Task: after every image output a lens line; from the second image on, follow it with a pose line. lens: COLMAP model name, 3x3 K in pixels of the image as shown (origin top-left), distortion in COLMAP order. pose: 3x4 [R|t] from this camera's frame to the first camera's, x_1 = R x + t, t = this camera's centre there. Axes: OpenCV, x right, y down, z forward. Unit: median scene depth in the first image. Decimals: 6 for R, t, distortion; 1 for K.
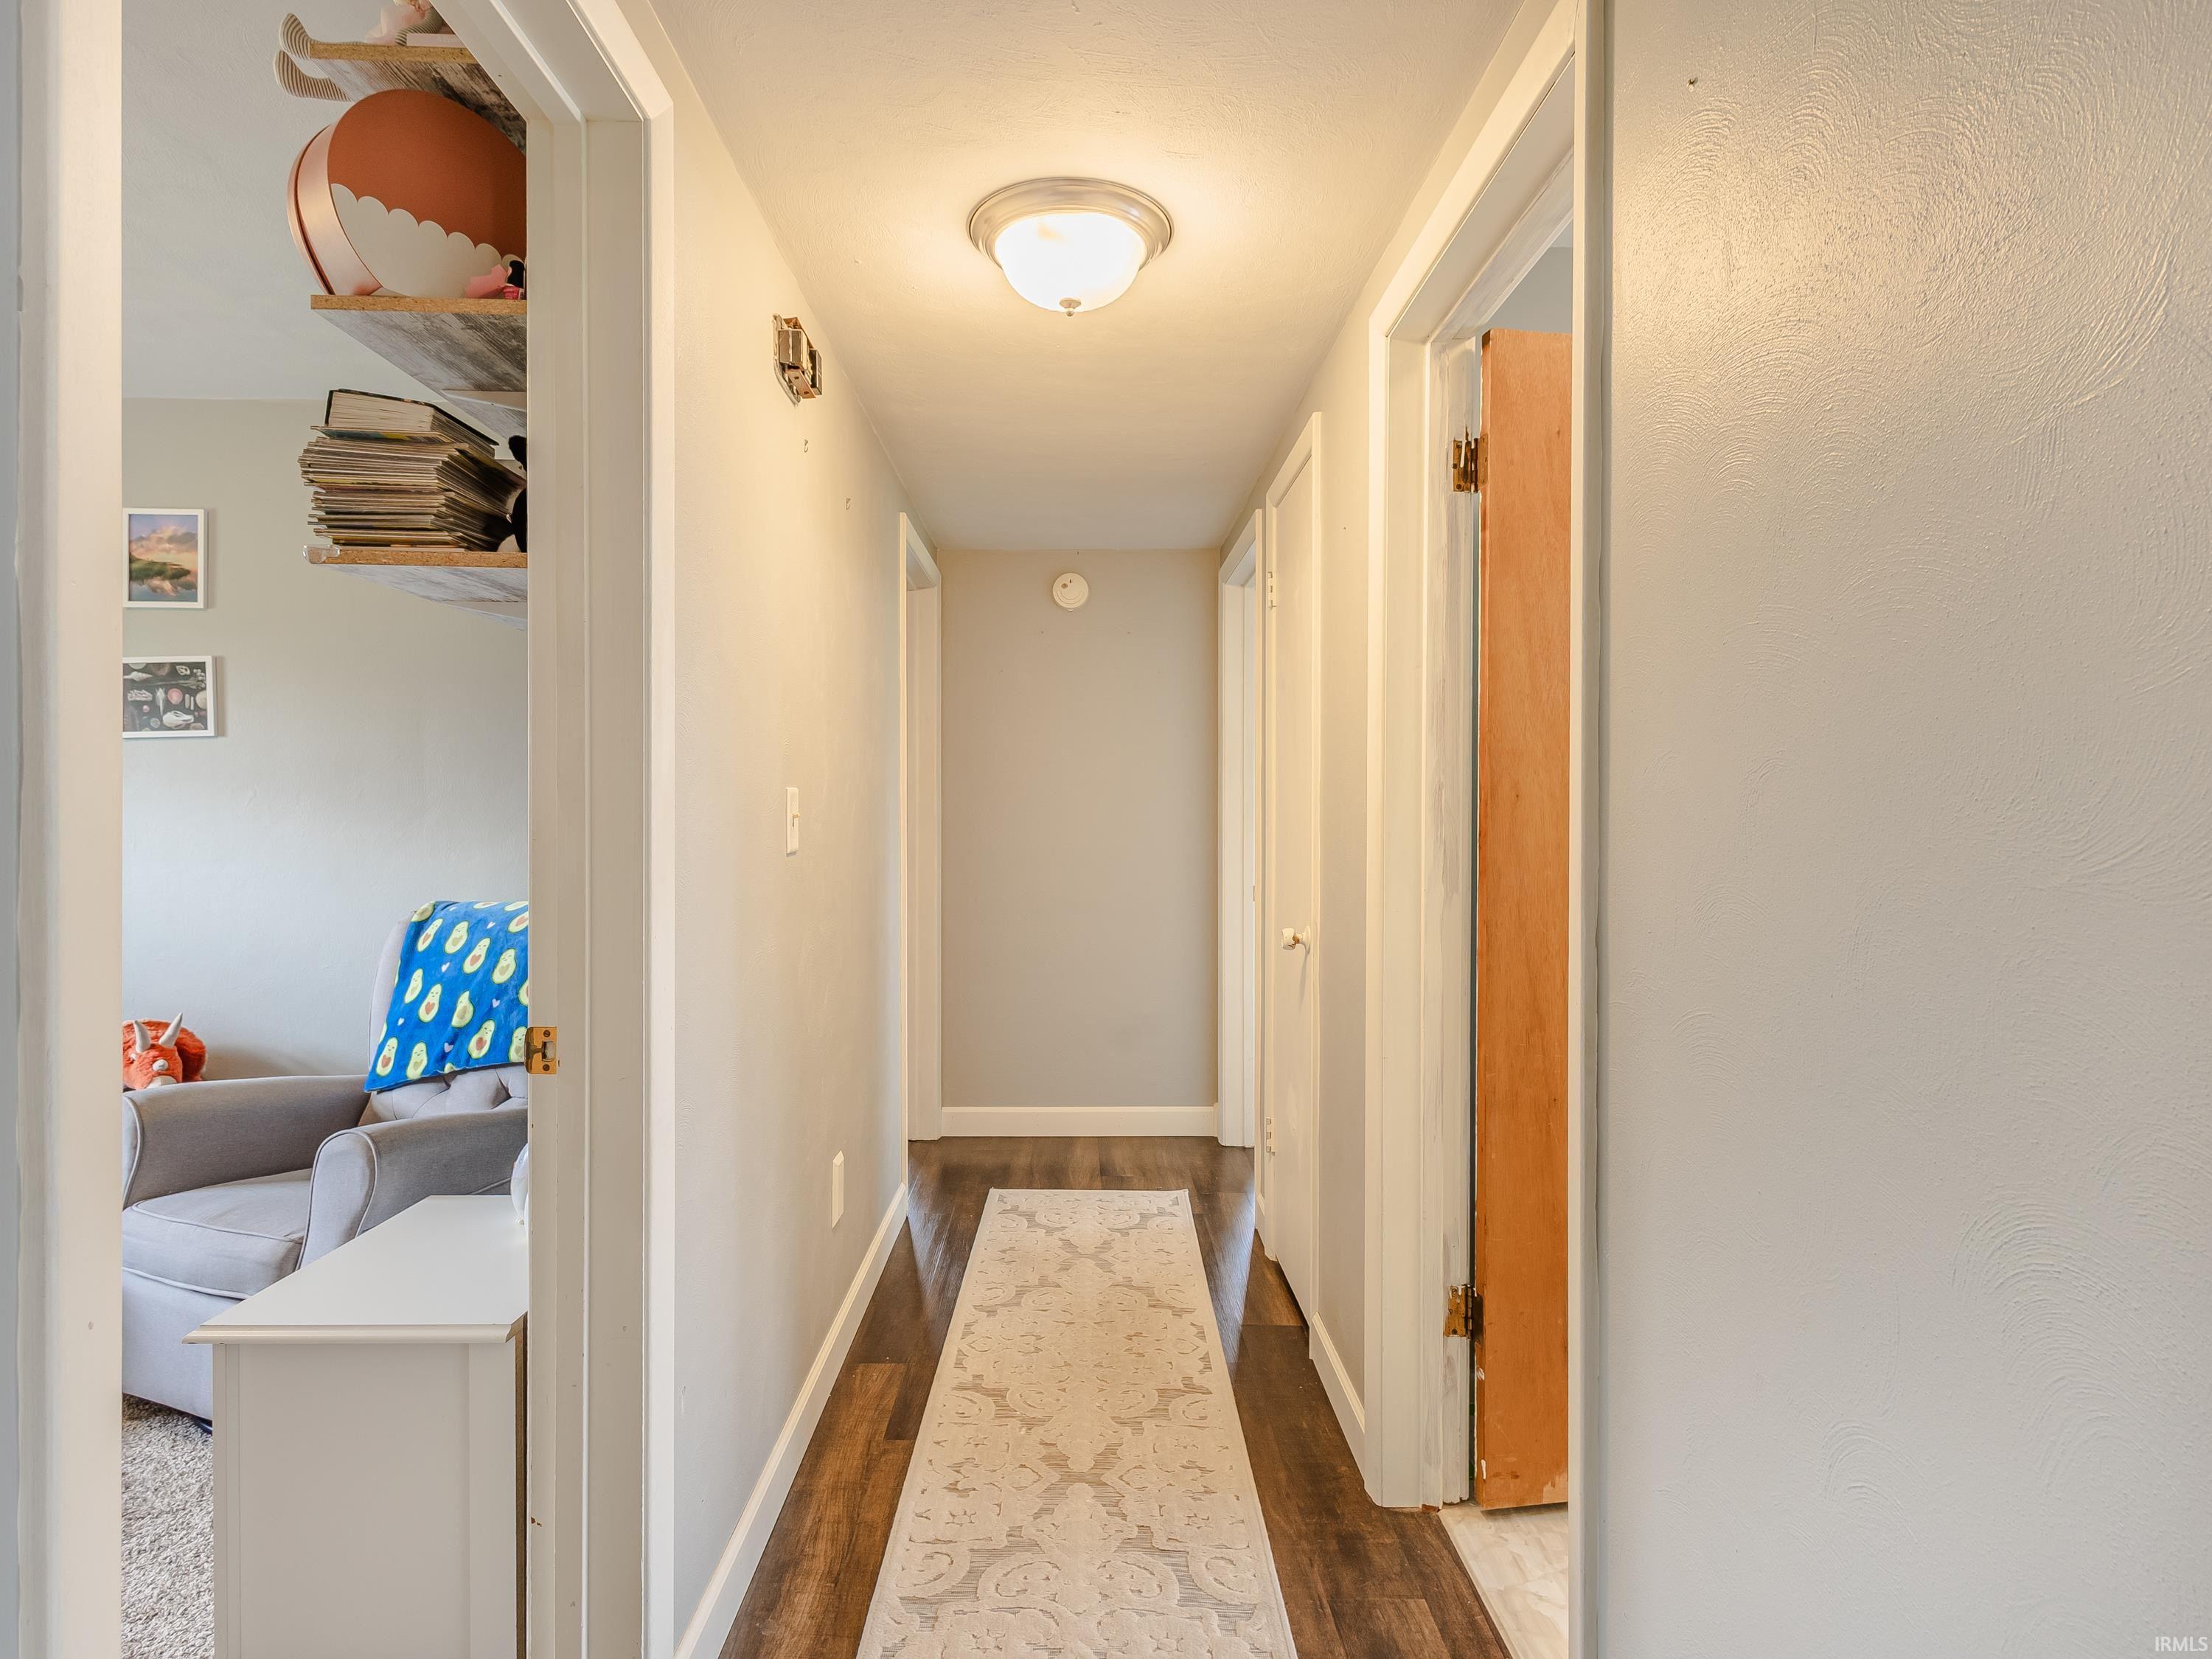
lens RADIAL K [[1160.3, 0, 1122.5], [0, 1160.3, 828.6], [0, 0, 1]] dist [0.007084, -0.000419]
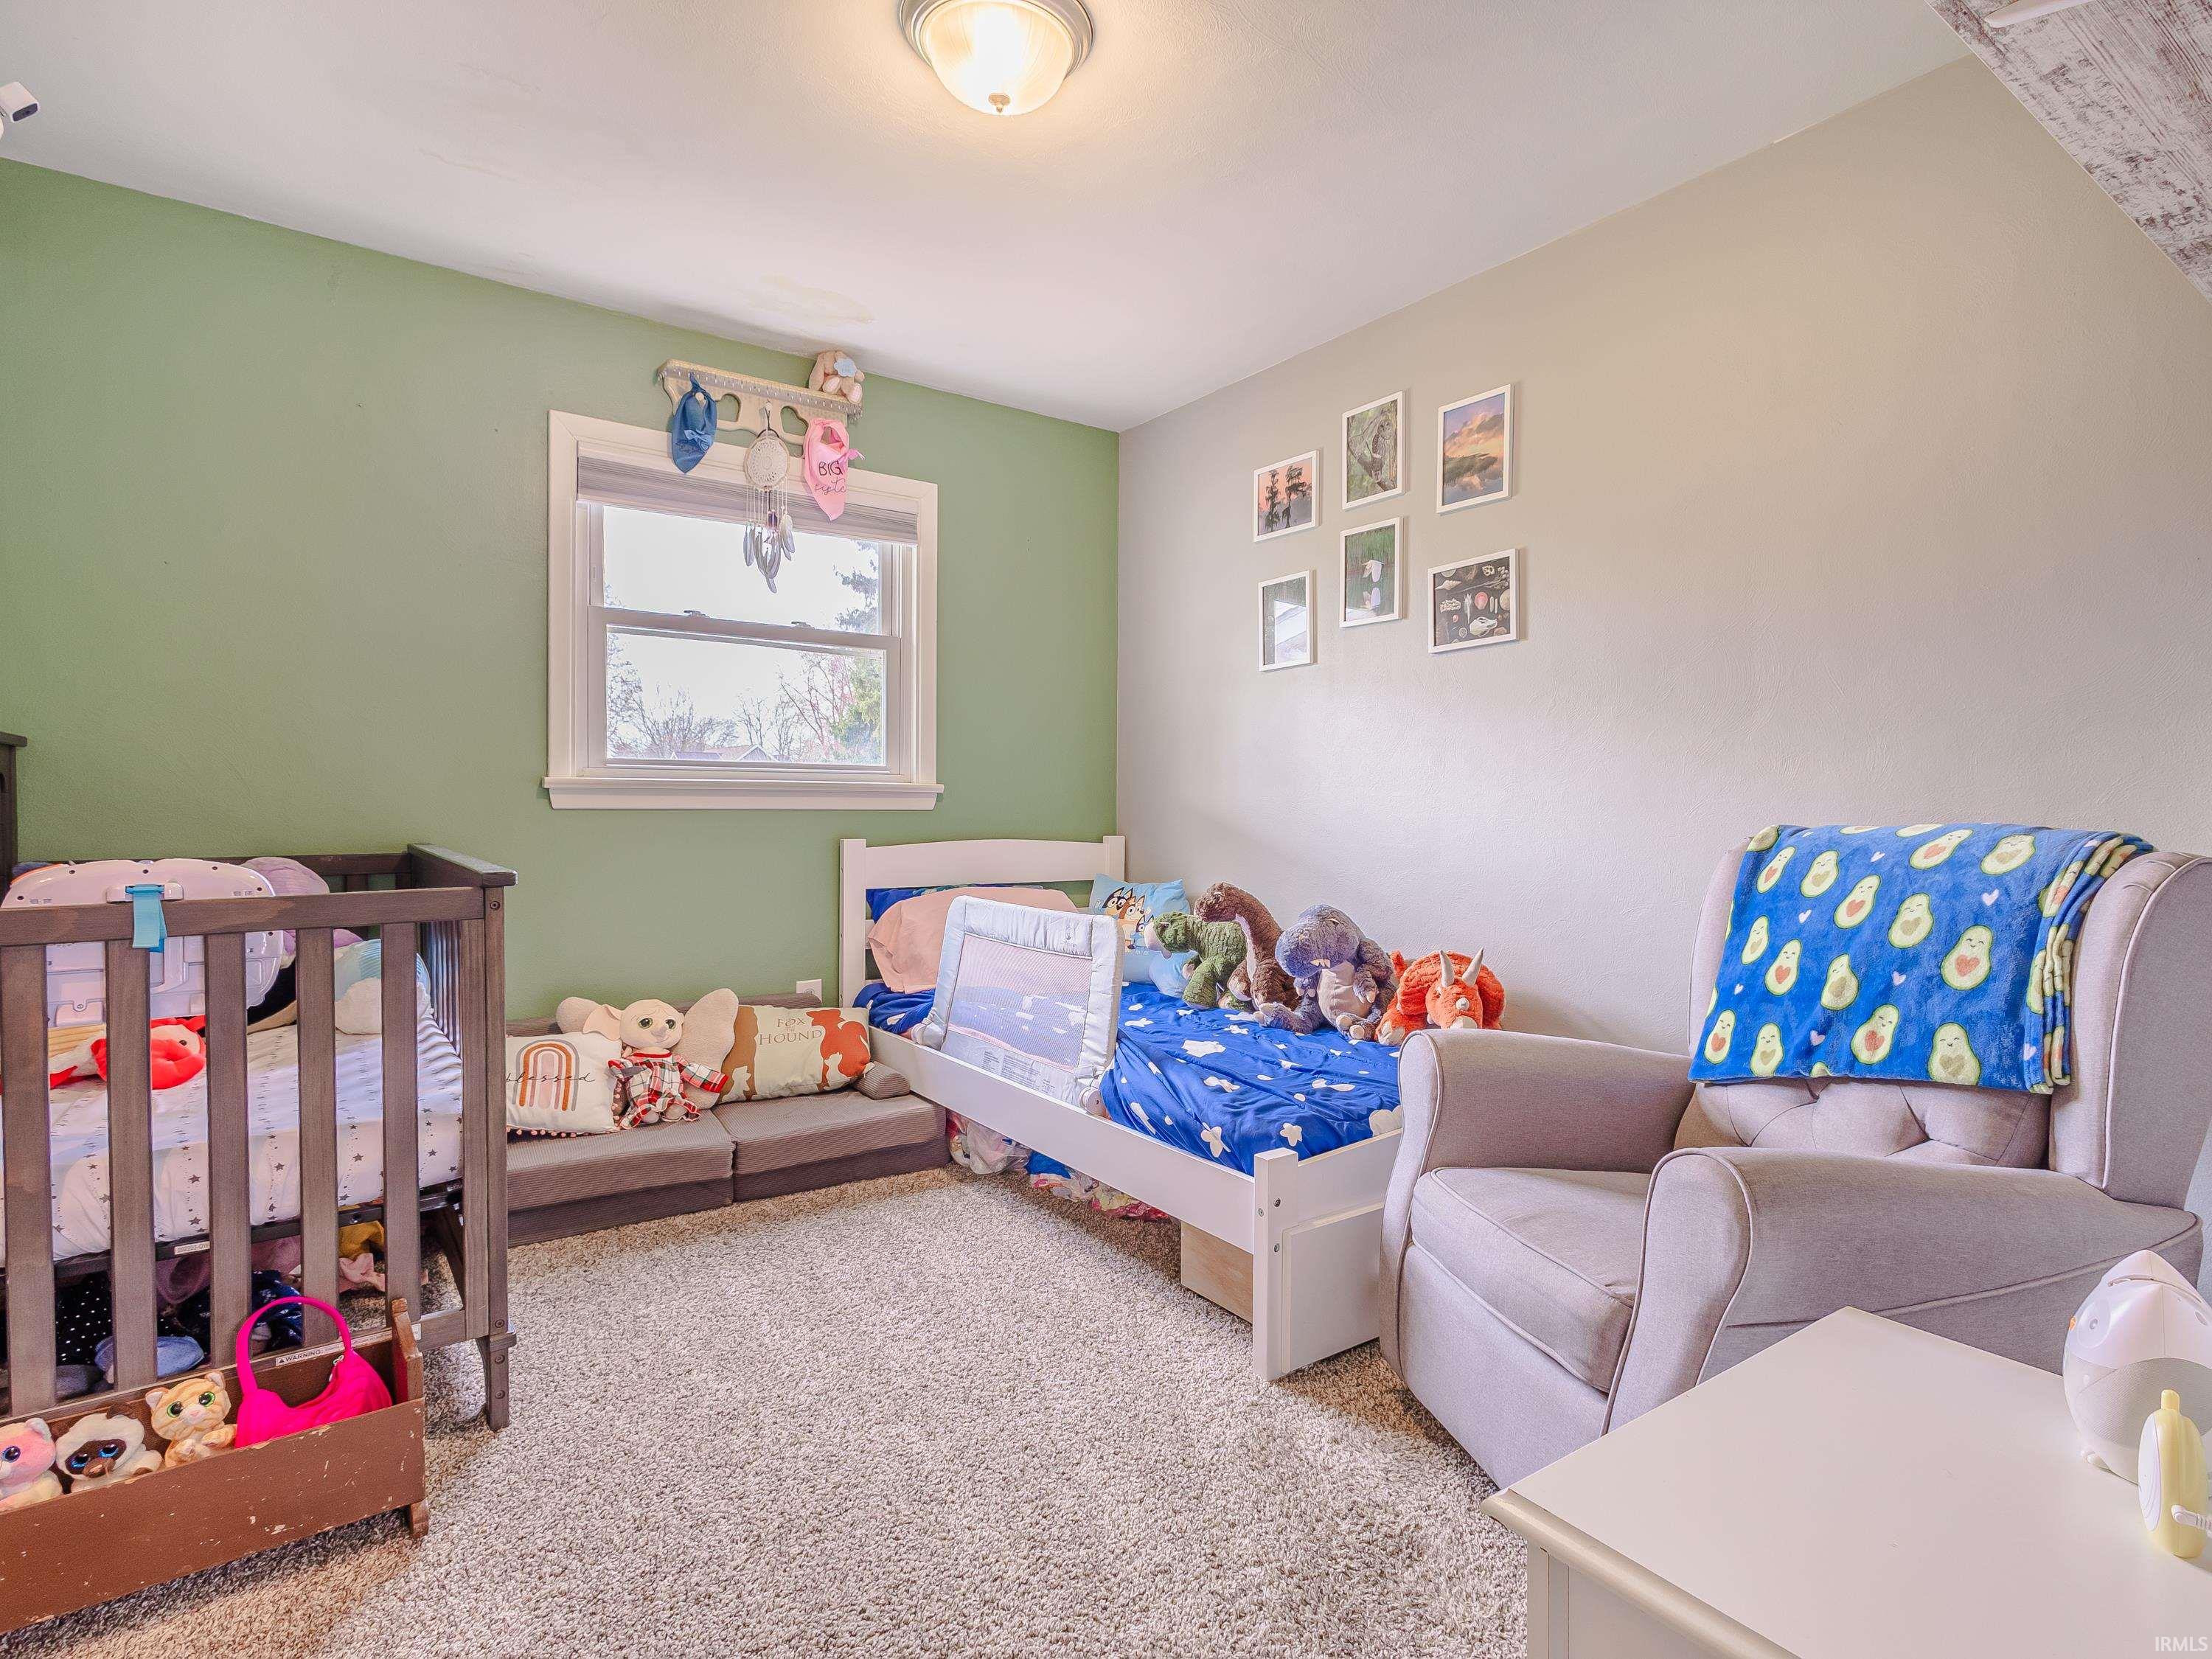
lens RADIAL K [[1160.3, 0, 1122.5], [0, 1160.3, 828.6], [0, 0, 1]] dist [0.007084, -0.000419]
pose [[0.556575, 0.013598, -0.830686, -0.249902], [-0.008714, 0.999907, 0.010529, 0.065928], [0.830752, 0.001379, 0.556642, 0.308747]]
